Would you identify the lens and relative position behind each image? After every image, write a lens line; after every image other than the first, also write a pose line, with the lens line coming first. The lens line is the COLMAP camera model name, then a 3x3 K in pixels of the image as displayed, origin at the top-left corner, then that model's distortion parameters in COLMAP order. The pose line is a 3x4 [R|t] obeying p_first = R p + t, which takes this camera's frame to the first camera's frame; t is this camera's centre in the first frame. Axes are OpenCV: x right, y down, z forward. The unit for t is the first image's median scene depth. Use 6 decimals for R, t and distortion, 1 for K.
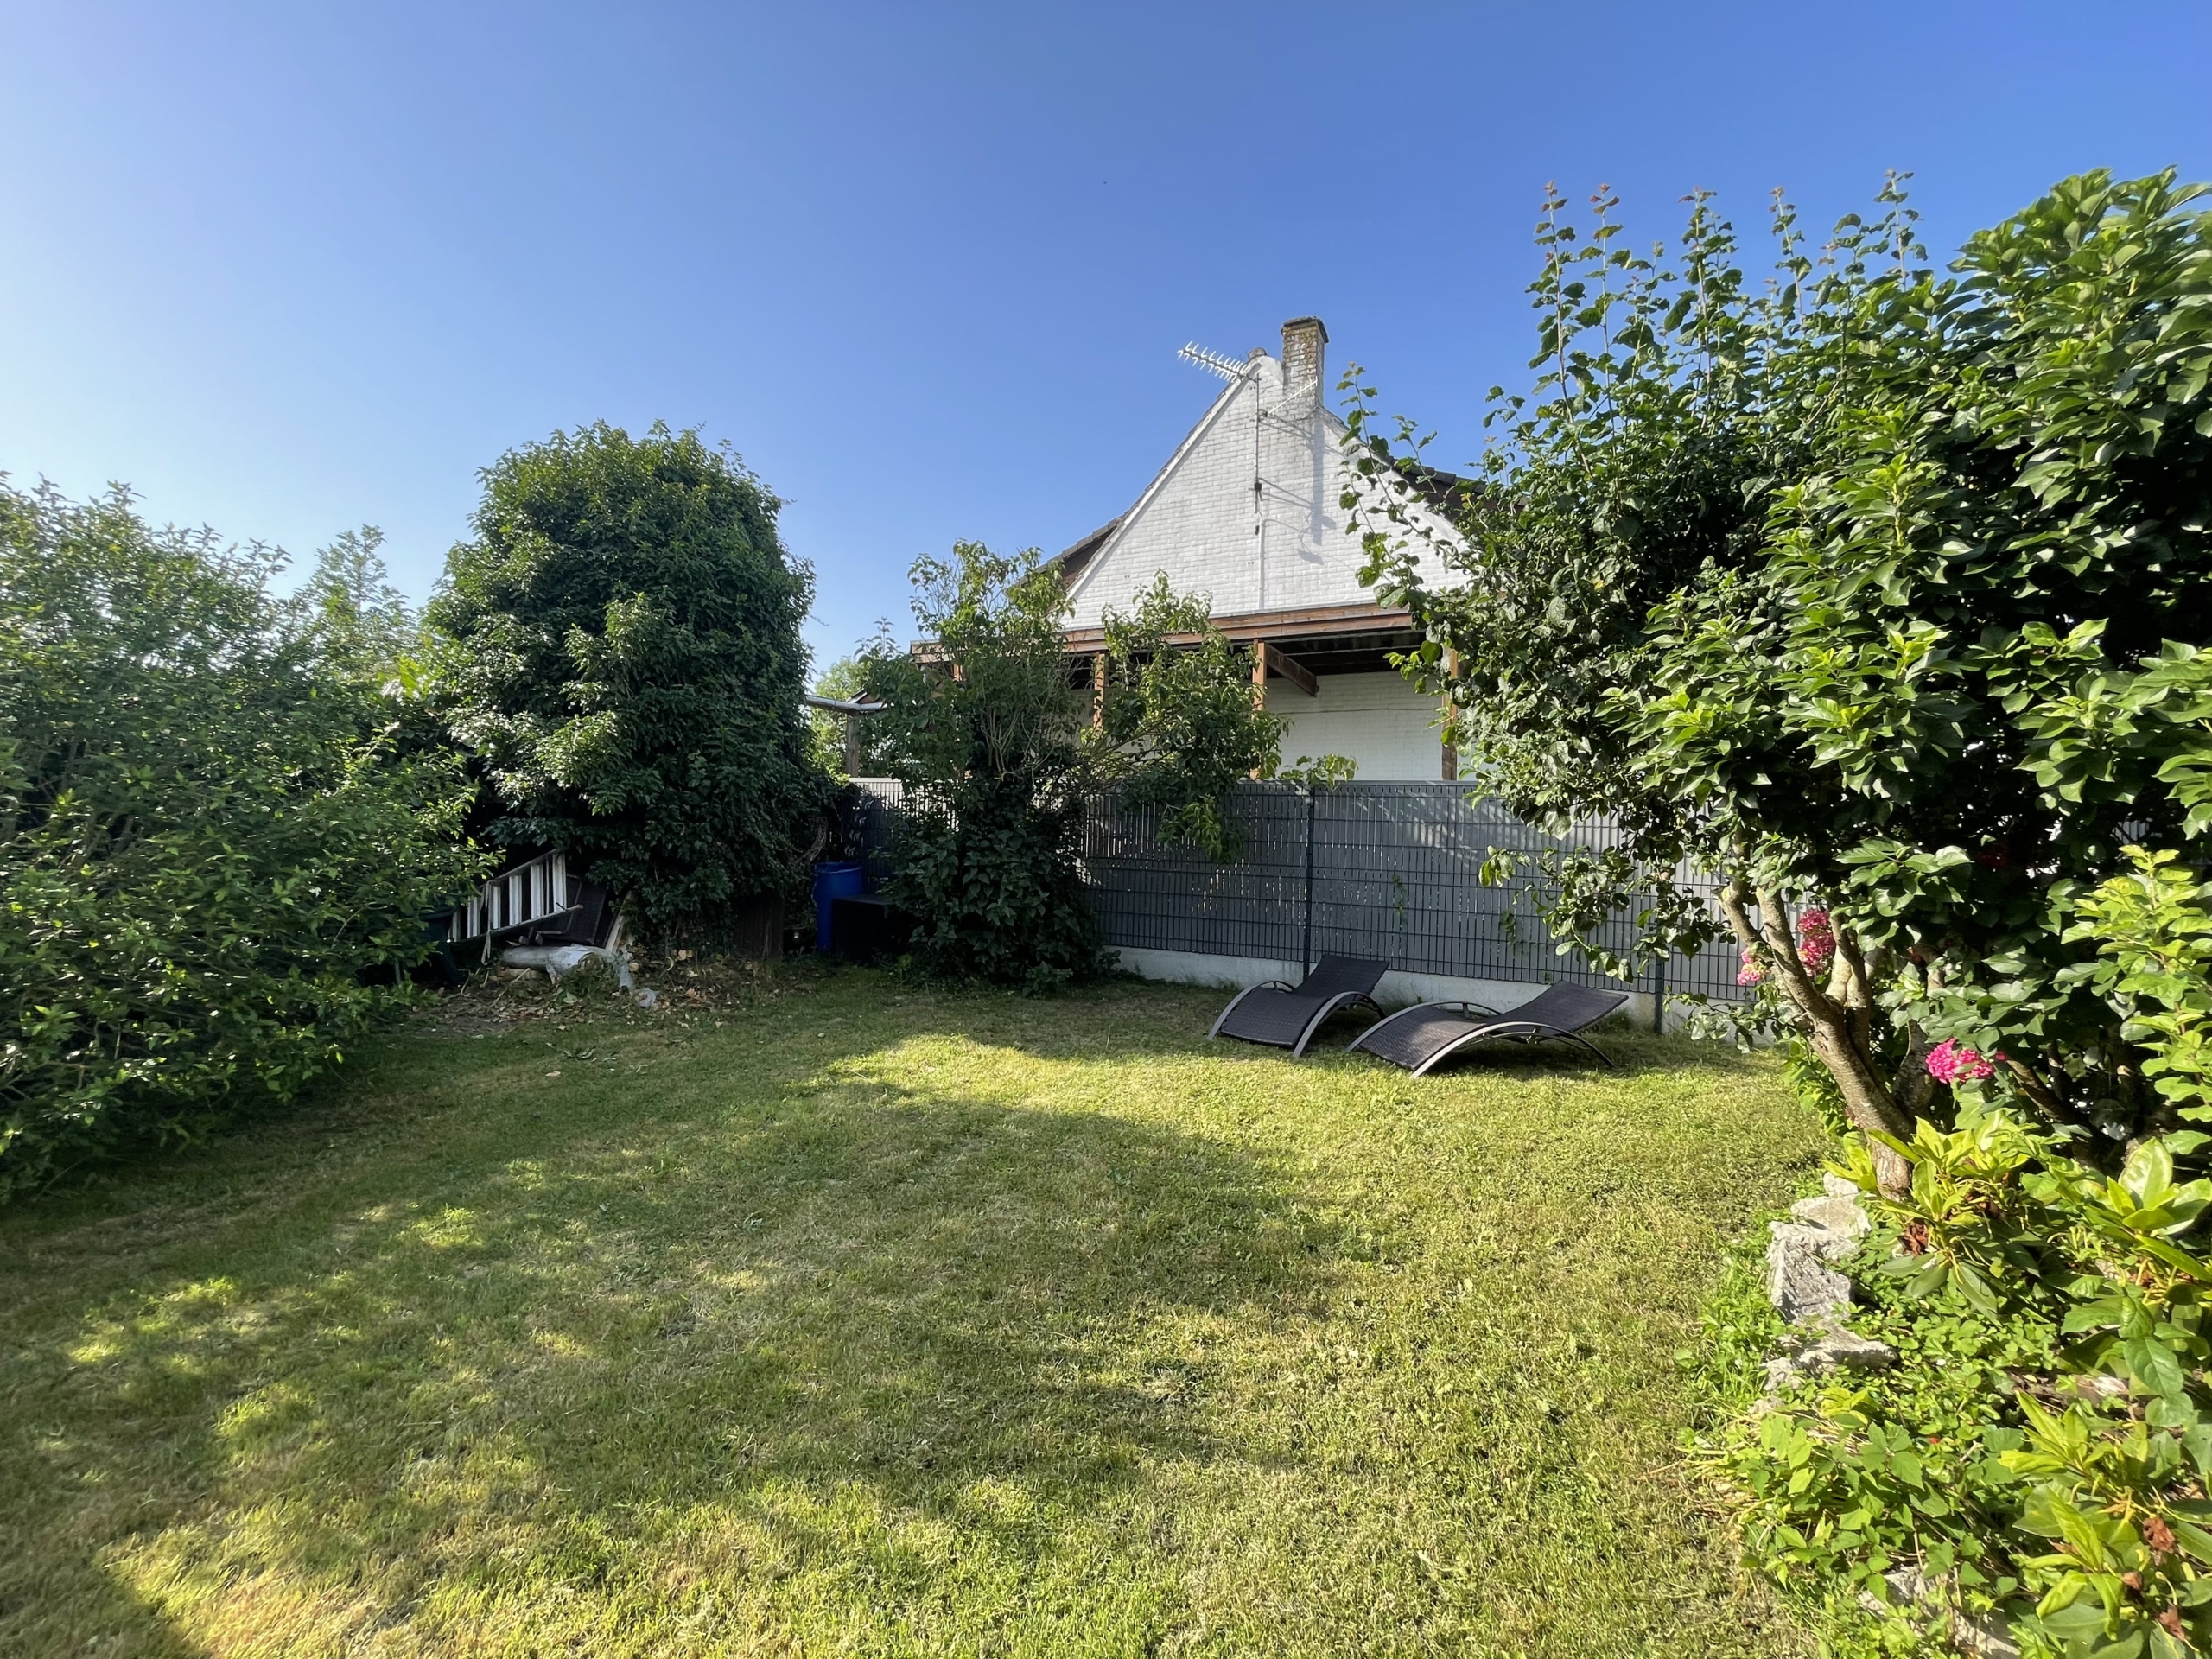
lens RADIAL K [[898.3, 0, 1095.3], [0, 898.3, 827.4], [0, 0, 1]] dist [-0.001451, 0.002047]
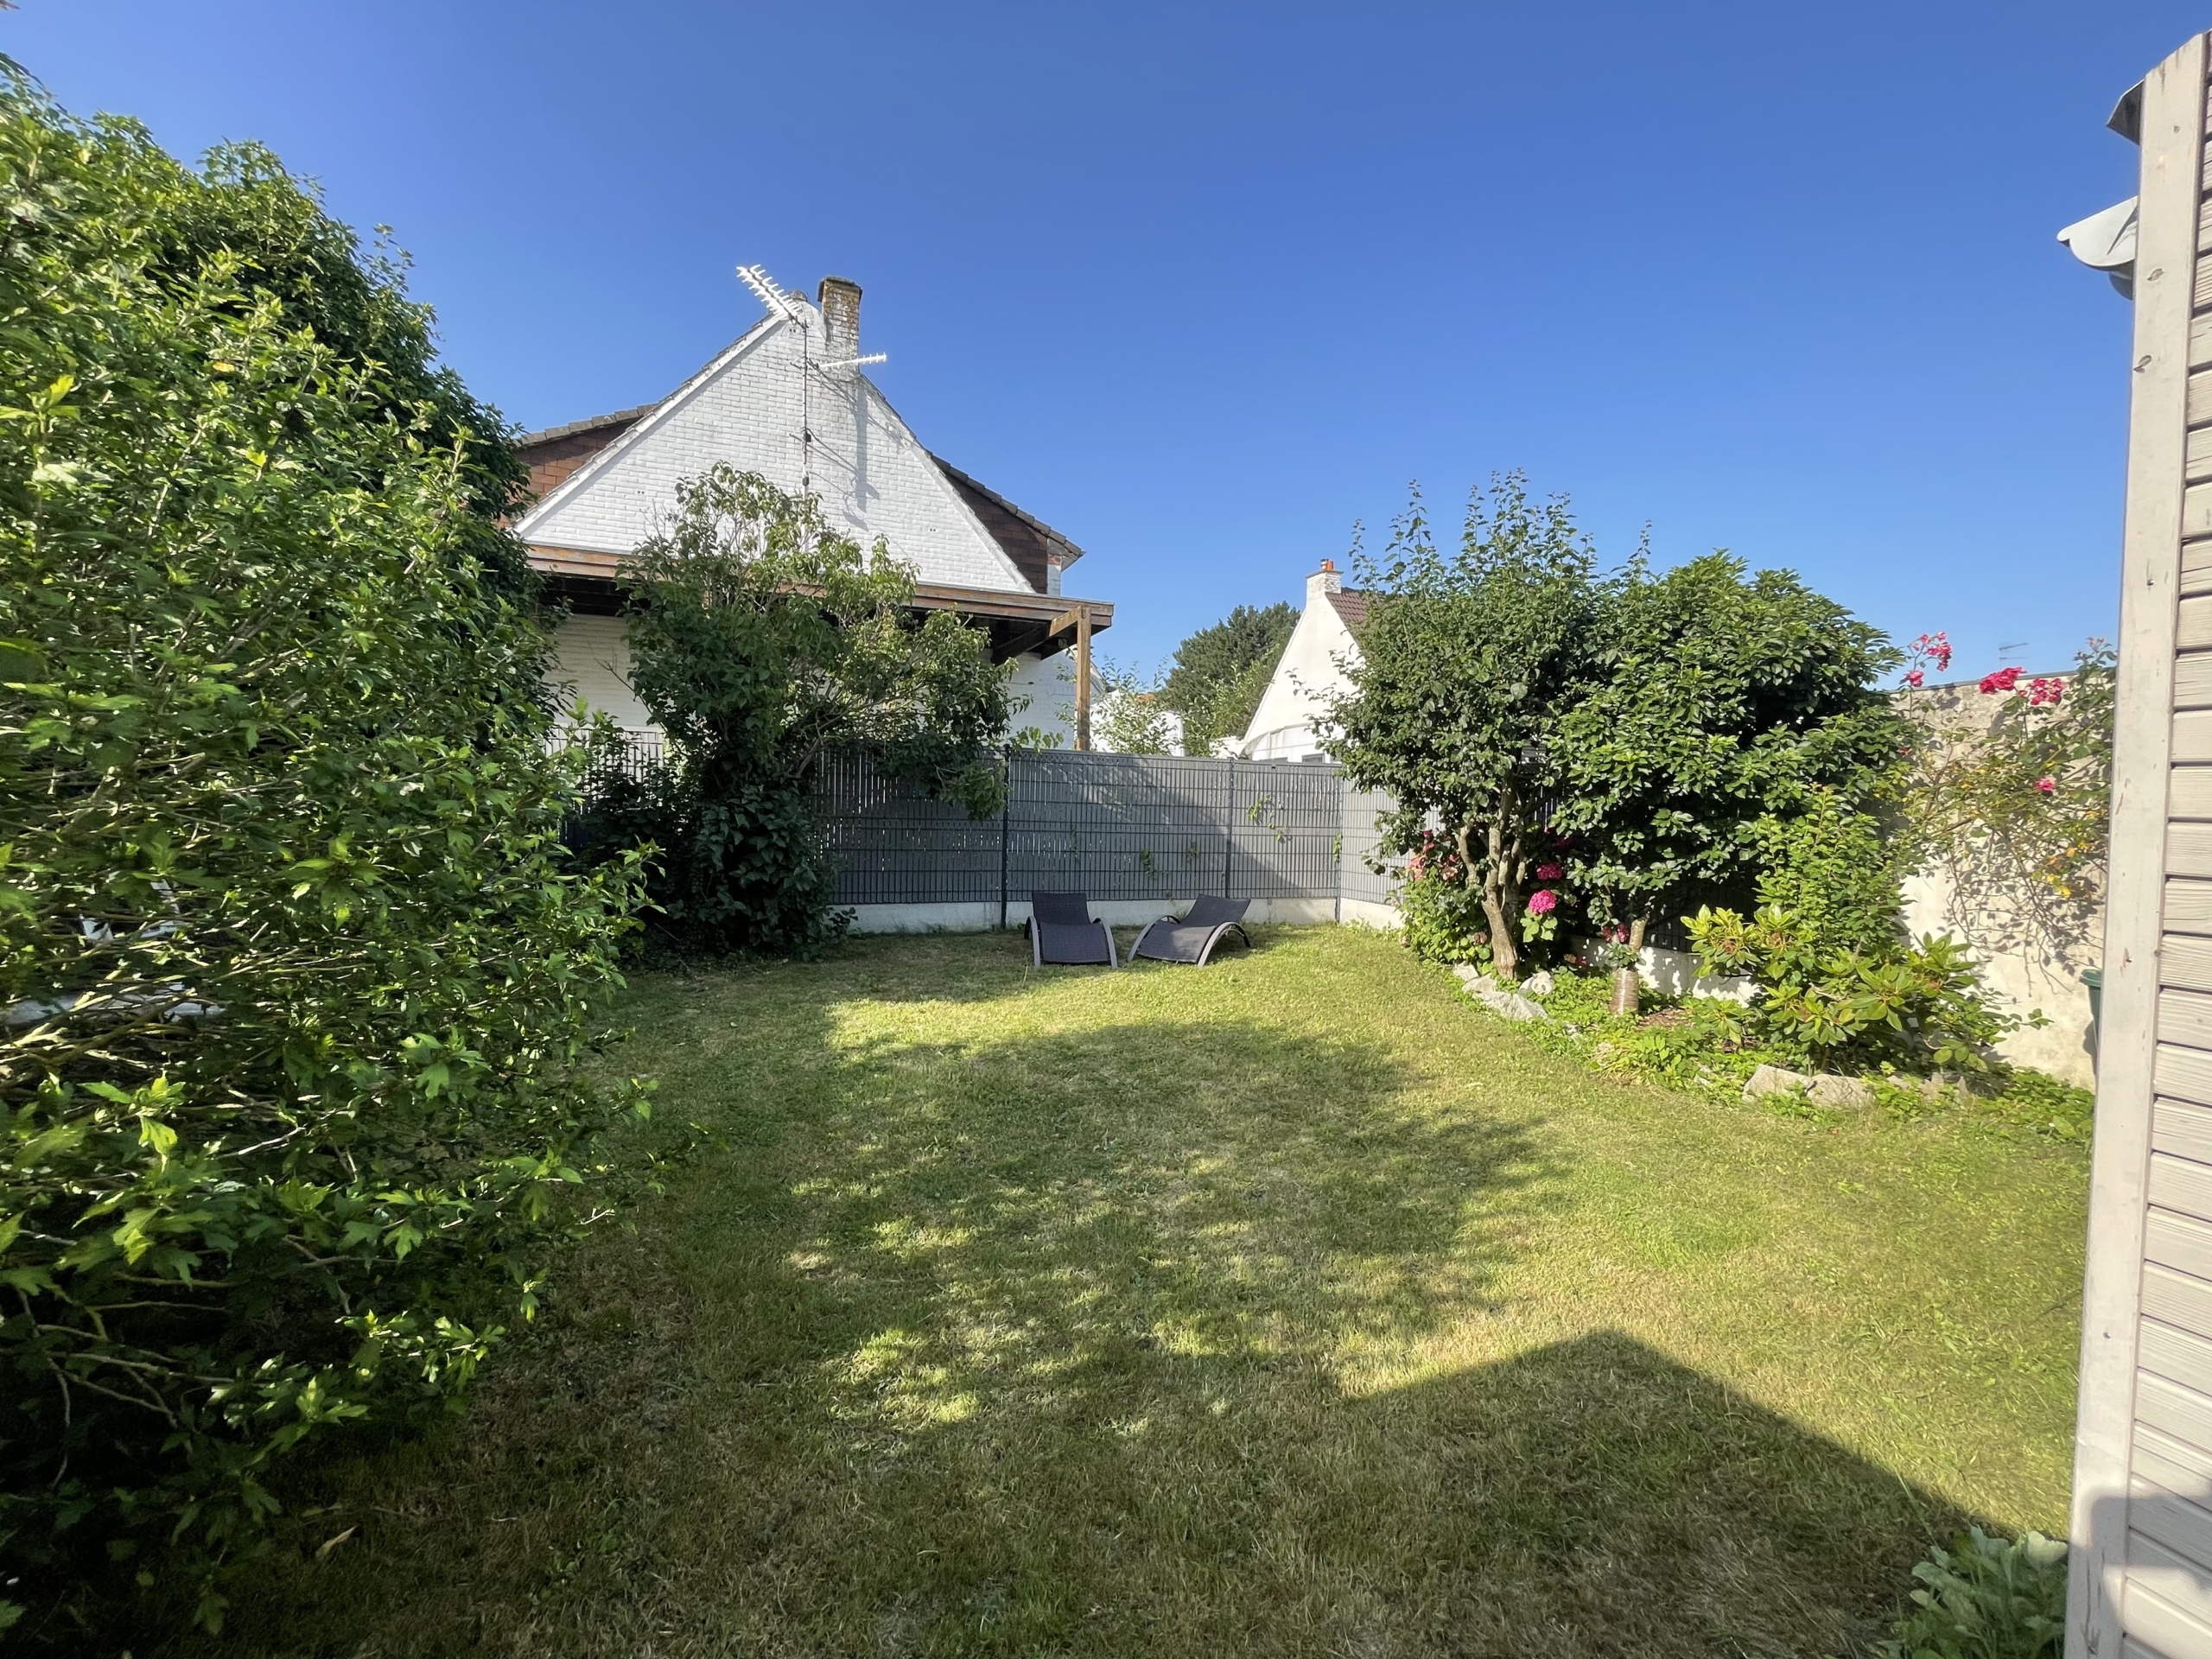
lens RADIAL K [[898.3, 0, 1096.0], [0, 898.3, 827.9], [0, 0, 1]] dist [-0.001451, 0.002047]
pose [[0.689681, -0.033638, 0.723331, -1.267632], [-0.013842, 0.998125, 0.059615, -0.043343], [-0.723981, -0.051128, 0.687923, 0.234538]]
